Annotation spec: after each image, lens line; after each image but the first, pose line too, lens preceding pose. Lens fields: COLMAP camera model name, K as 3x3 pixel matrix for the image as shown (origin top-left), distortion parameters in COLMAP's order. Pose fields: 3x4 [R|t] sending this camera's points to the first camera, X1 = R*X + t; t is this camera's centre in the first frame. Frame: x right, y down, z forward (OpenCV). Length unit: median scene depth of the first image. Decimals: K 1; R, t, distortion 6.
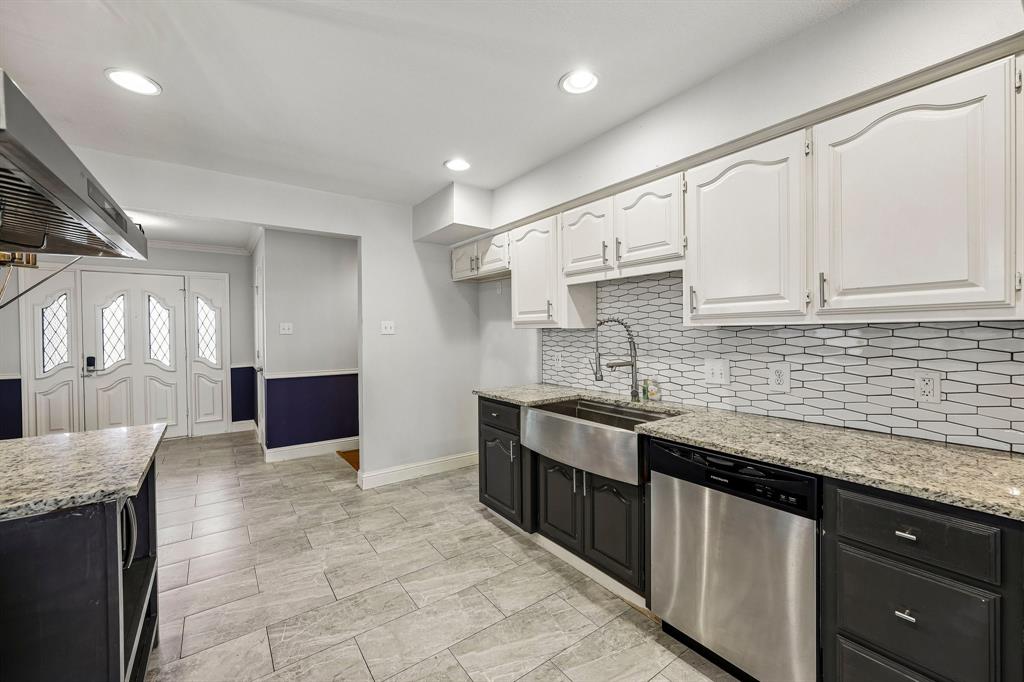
lens RADIAL K [[413.5, 0, 514.8], [0, 413.5, 336.4], [0, 0, 1]] dist [0.000926, 0.000357]
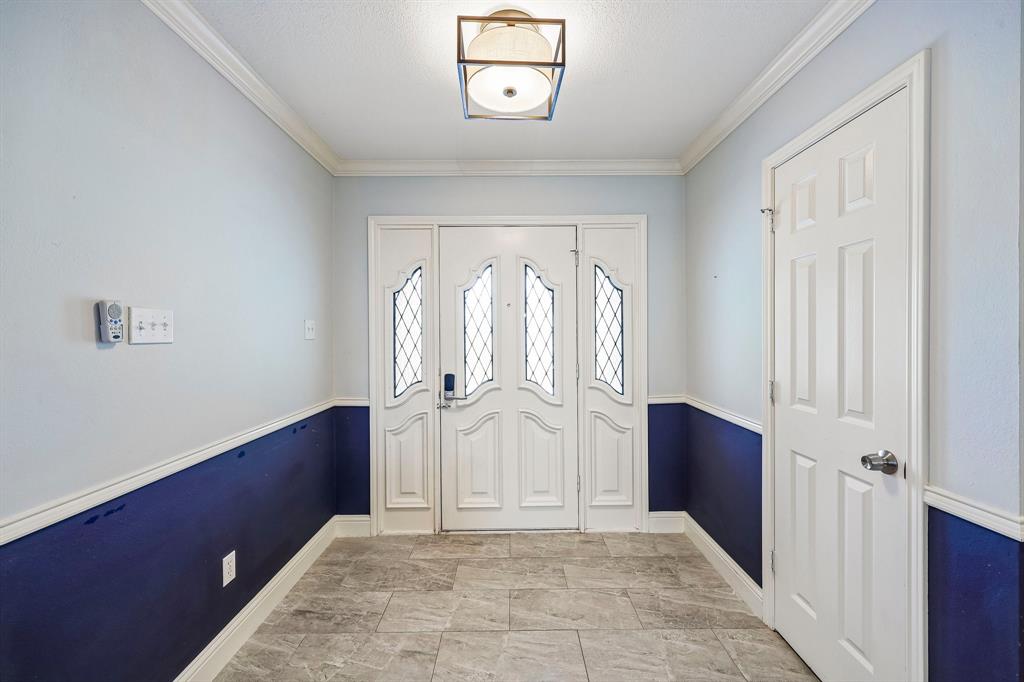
lens RADIAL K [[413.5, 0, 513.4], [0, 413.5, 337.1], [0, 0, 1]] dist [0.000926, 0.000357]
pose [[0.814959, 0.008604, -0.579455, -0.609377], [-0.009954, 0.999950, 0.000849, -0.003728], [0.579433, 0.005076, 0.815004, 0.573540]]
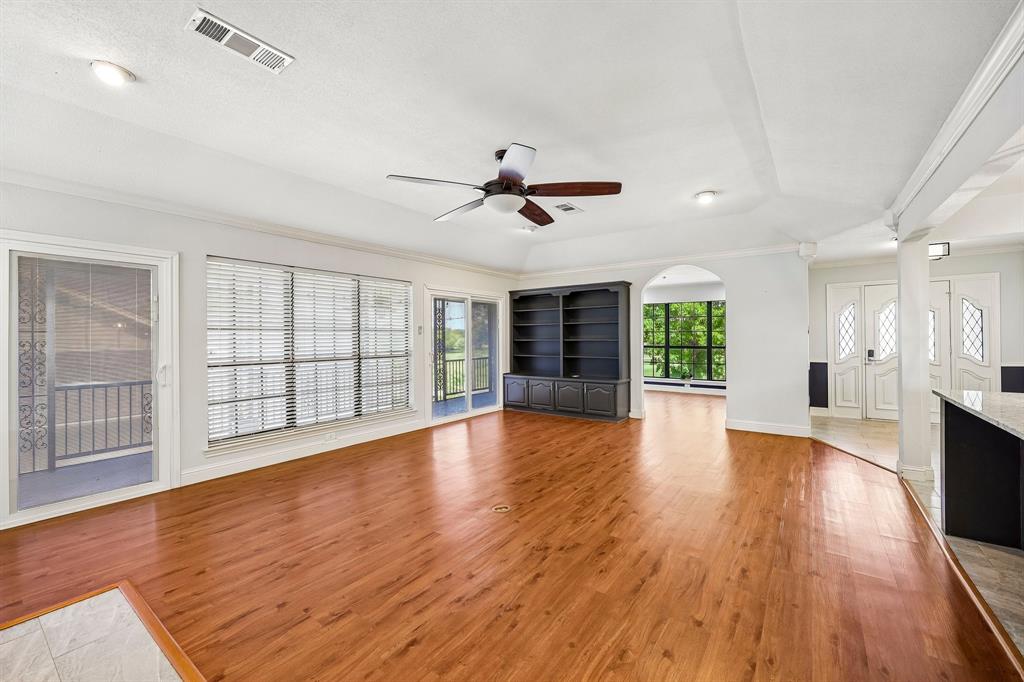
lens RADIAL K [[413.5, 0, 511.8], [0, 413.5, 338.5], [0, 0, 1]] dist [0.000926, 0.000357]
pose [[0.309460, 0.000248, -0.950912, -0.111335], [-0.011146, 0.999932, -0.003366, 0.029589], [0.950847, 0.011640, 0.309442, -0.508845]]
